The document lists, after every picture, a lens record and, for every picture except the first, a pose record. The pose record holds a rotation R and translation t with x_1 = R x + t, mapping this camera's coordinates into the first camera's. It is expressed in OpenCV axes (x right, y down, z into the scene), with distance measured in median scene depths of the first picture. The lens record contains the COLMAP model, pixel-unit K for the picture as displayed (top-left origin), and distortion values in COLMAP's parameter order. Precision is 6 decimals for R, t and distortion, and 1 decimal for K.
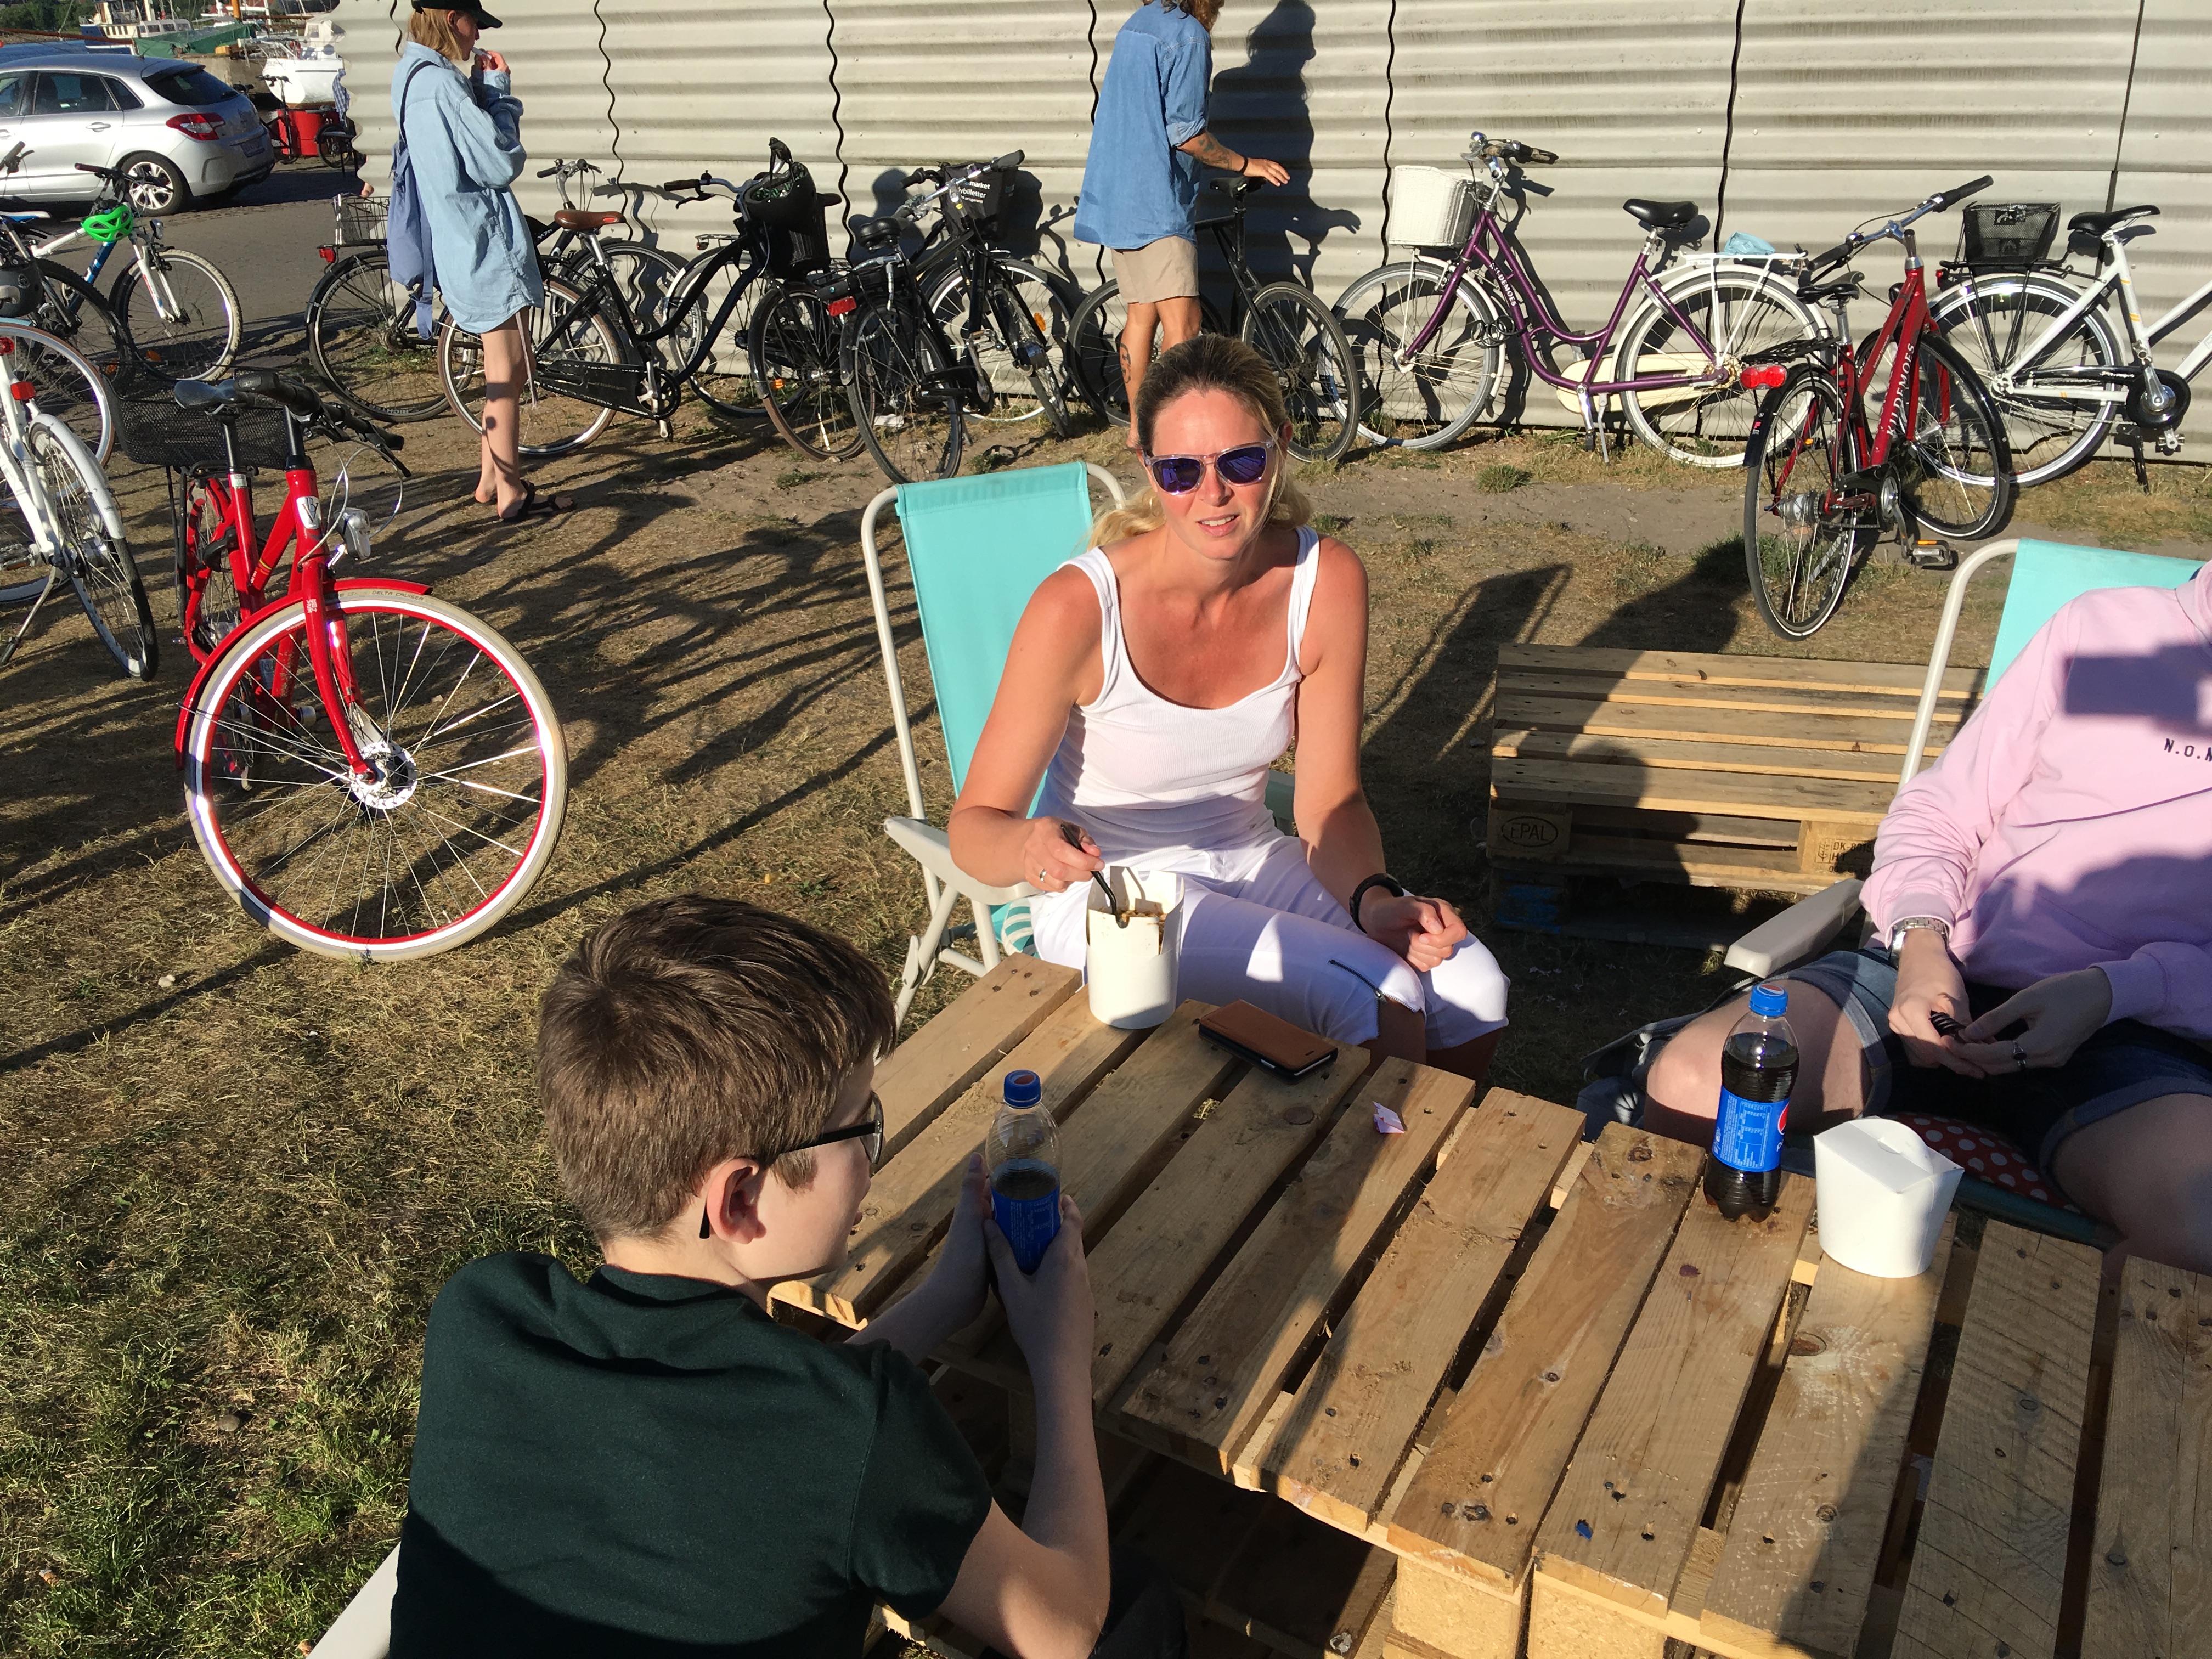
lens RADIAL K [[1889.6, 0, 1103.4], [0, 1889.6, 814.1], [0, 0, 1]] dist [0.131087, -0.192482]
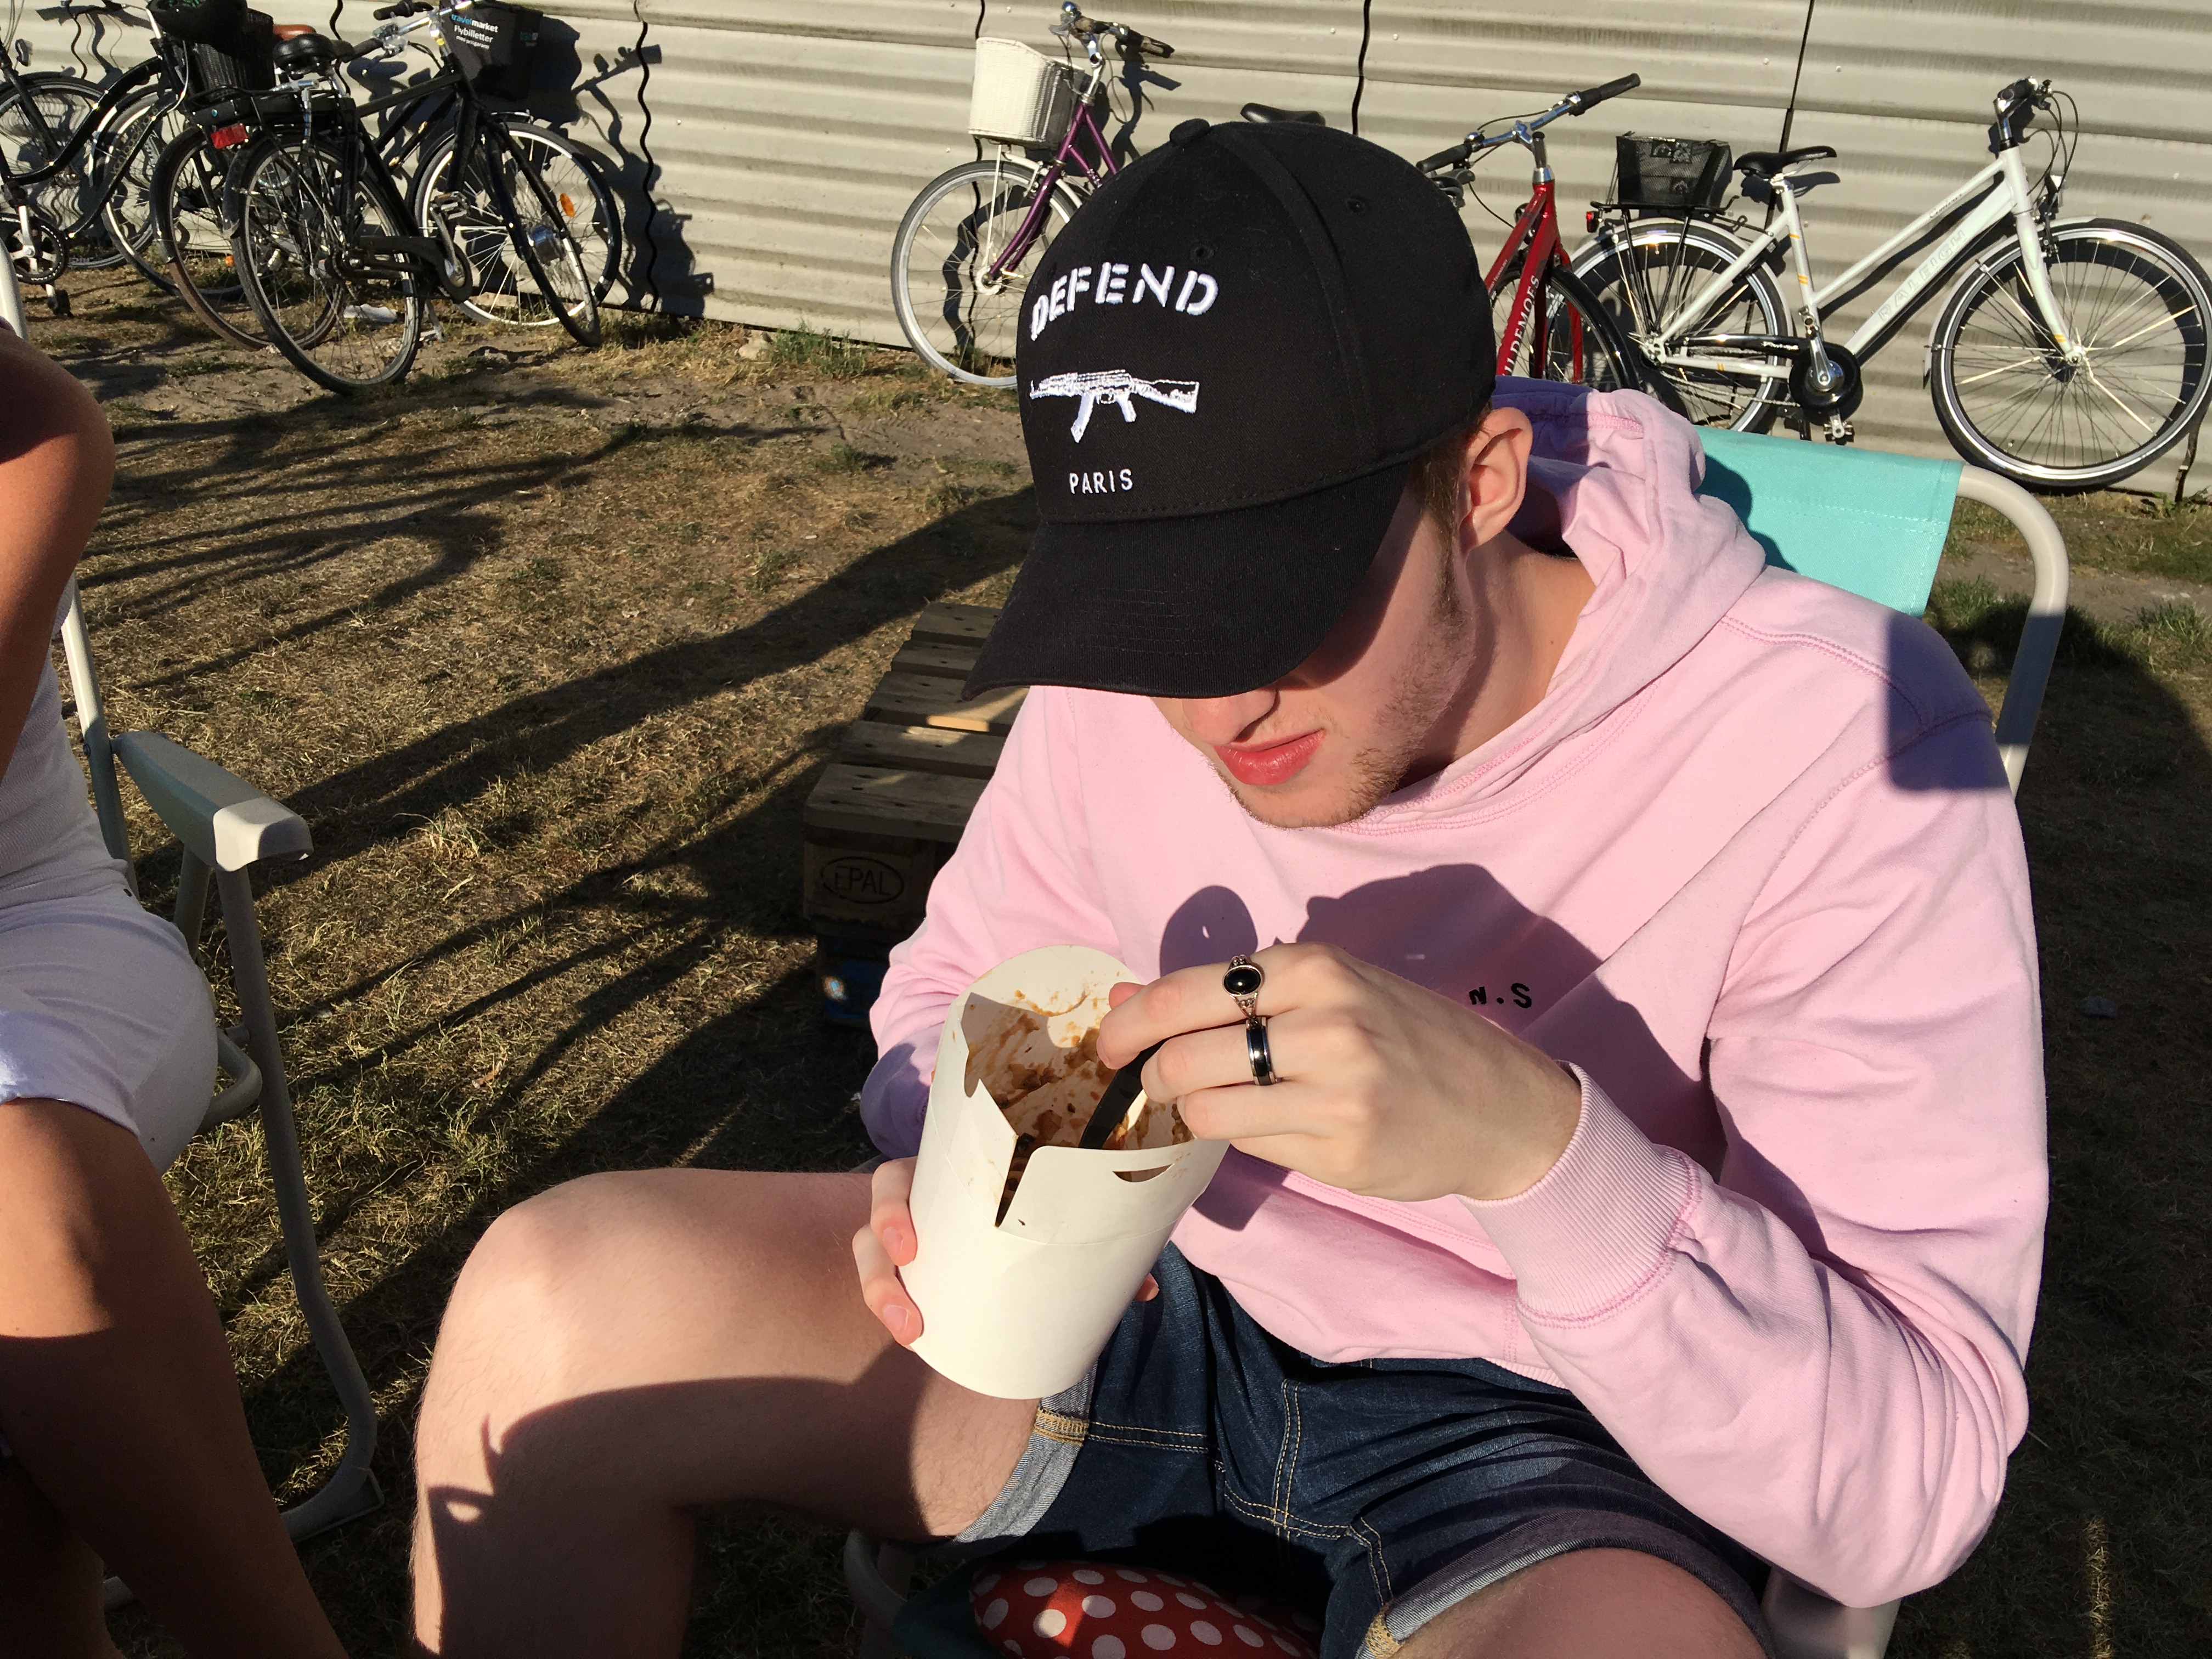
lens RADIAL K [[1889.6, 0, 1103.4], [0, 1889.6, 814.1], [0, 0, 1]] dist [0.131087, -0.192482]
pose [[0.990309, 0.036778, 0.133927, 0.117992], [-0.037257, 0.999305, 0.001074, -0.008985], [-0.133795, -0.006053, 0.990991, 0.188788]]
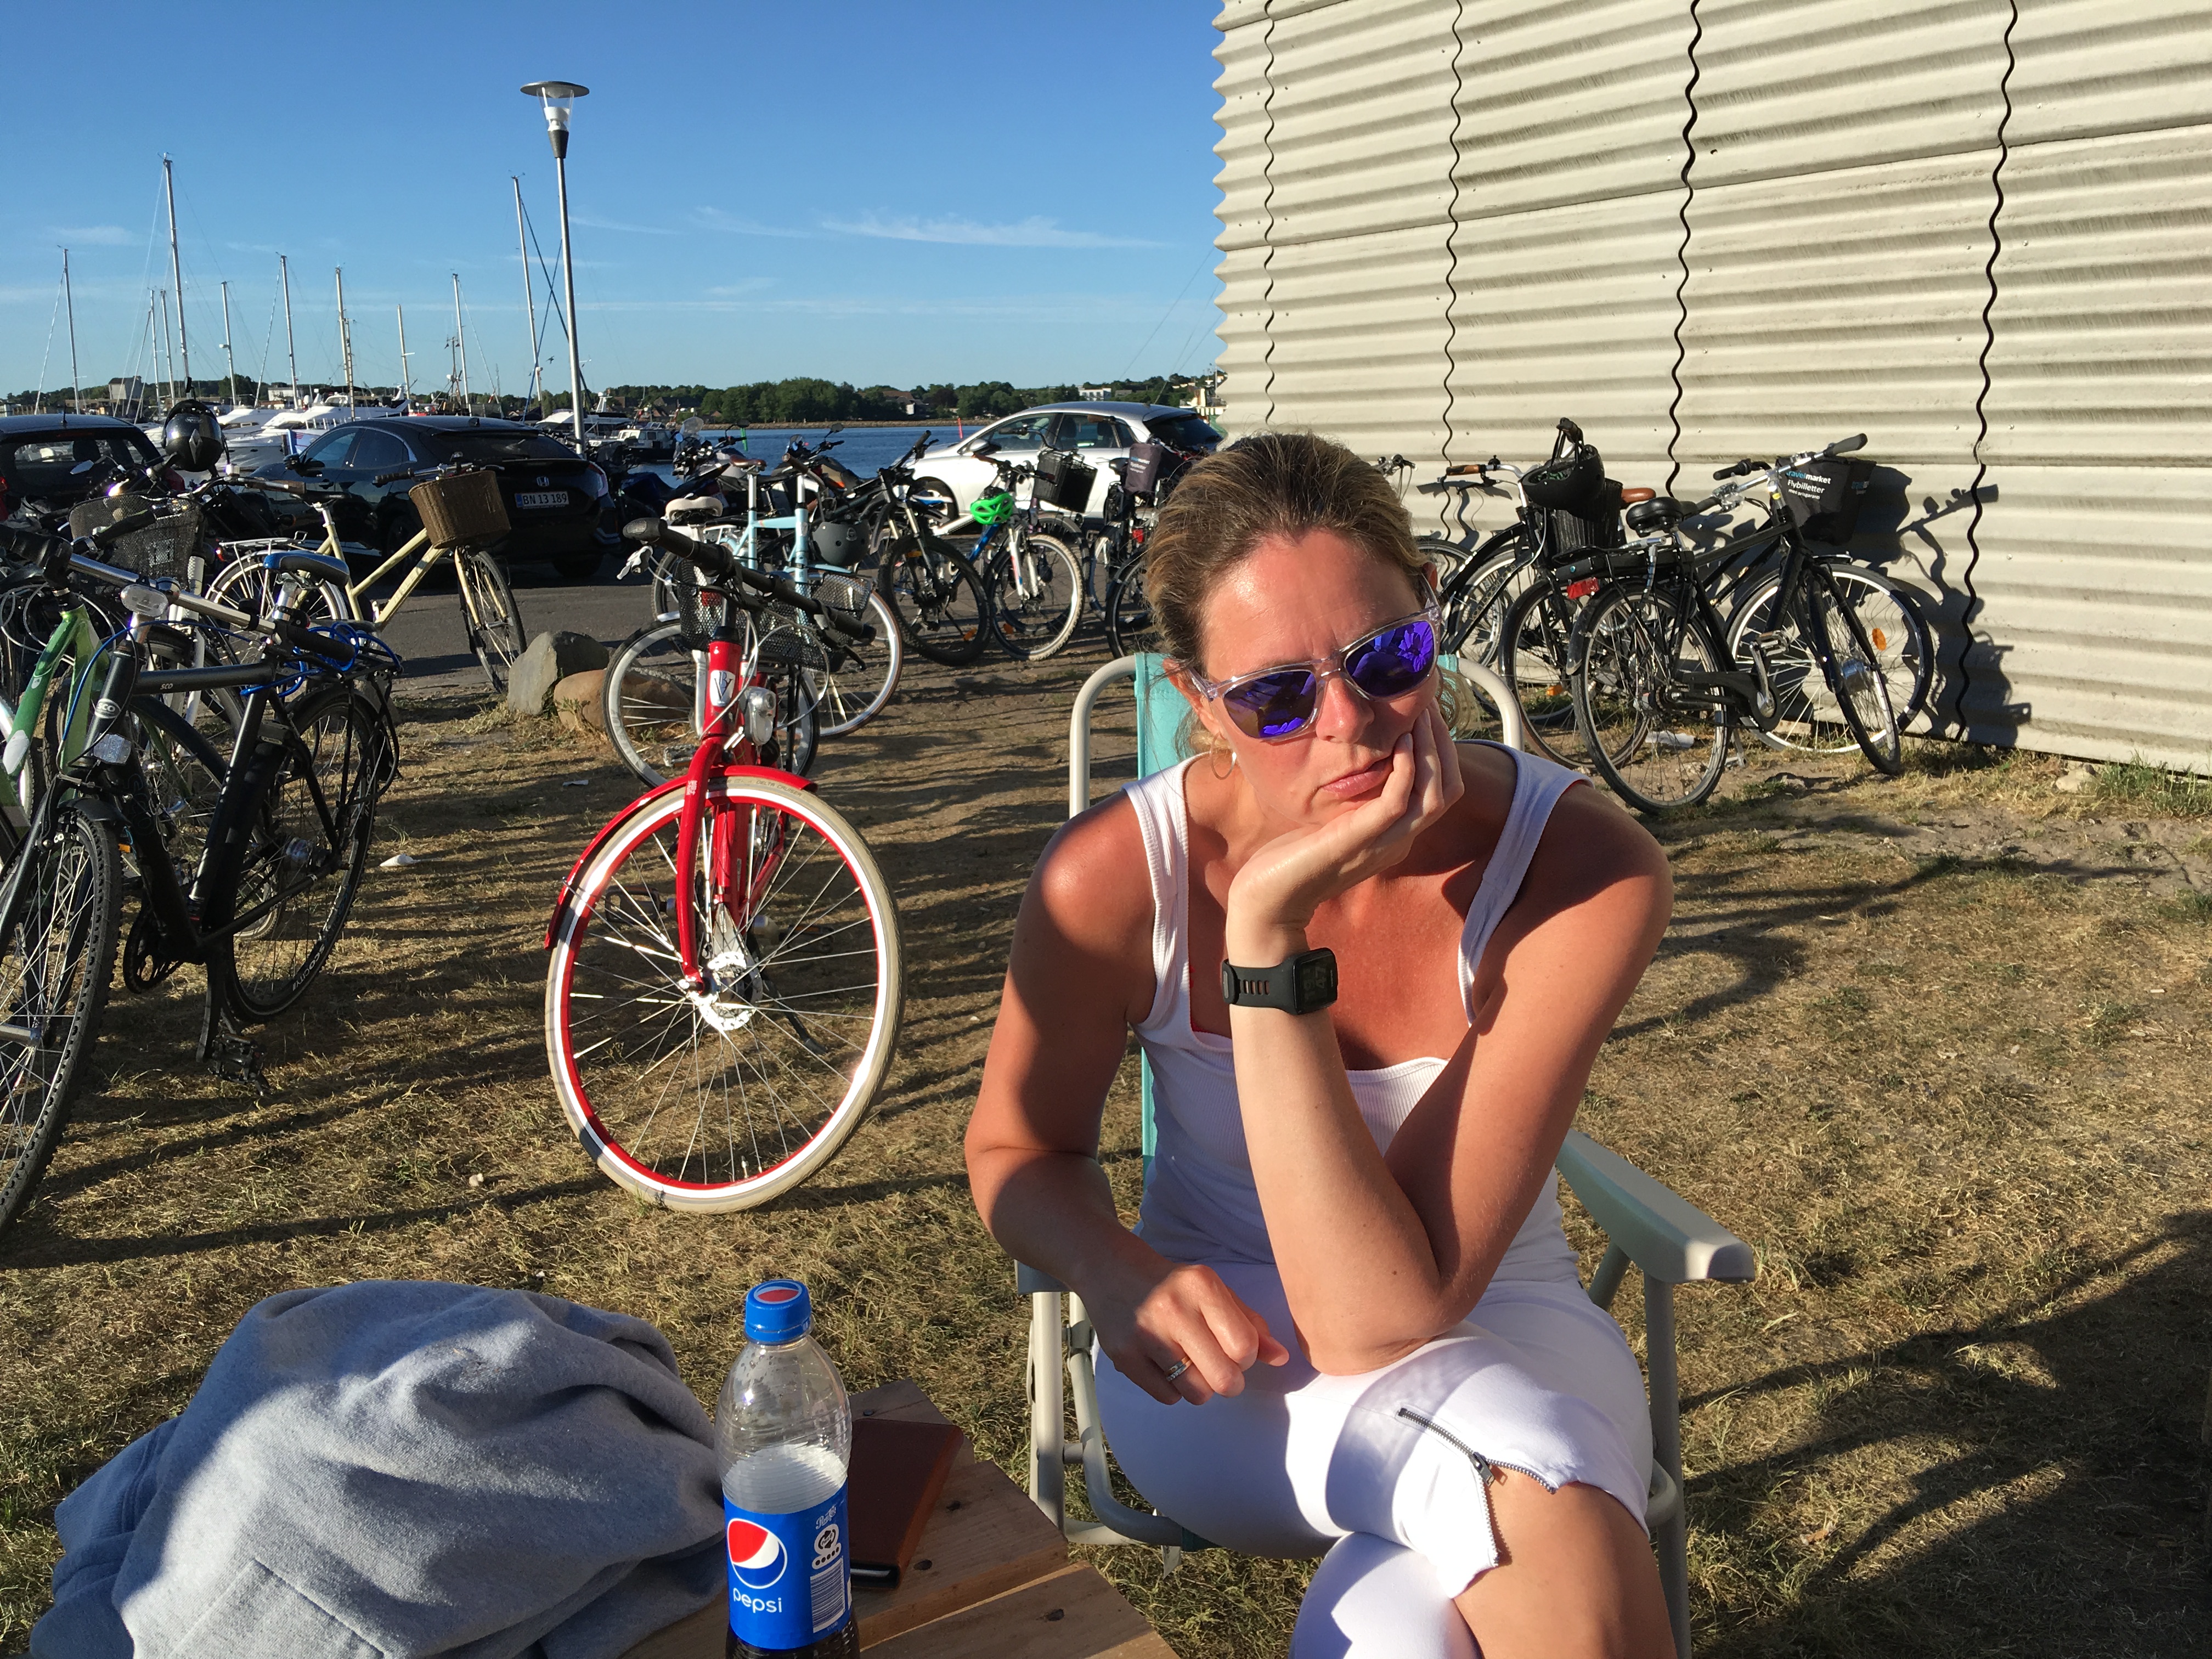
lens RADIAL K [[1889.6, 0, 1103.4], [0, 1889.6, 814.1], [0, 0, 1]] dist [0.131087, -0.192482]
pose [[0.875475, 0.113146, -0.469831, 0.090202], [-0.197114, 0.971263, -0.133395, -0.009184], [0.441237, 0.209394, 0.872619, 0.174858]]
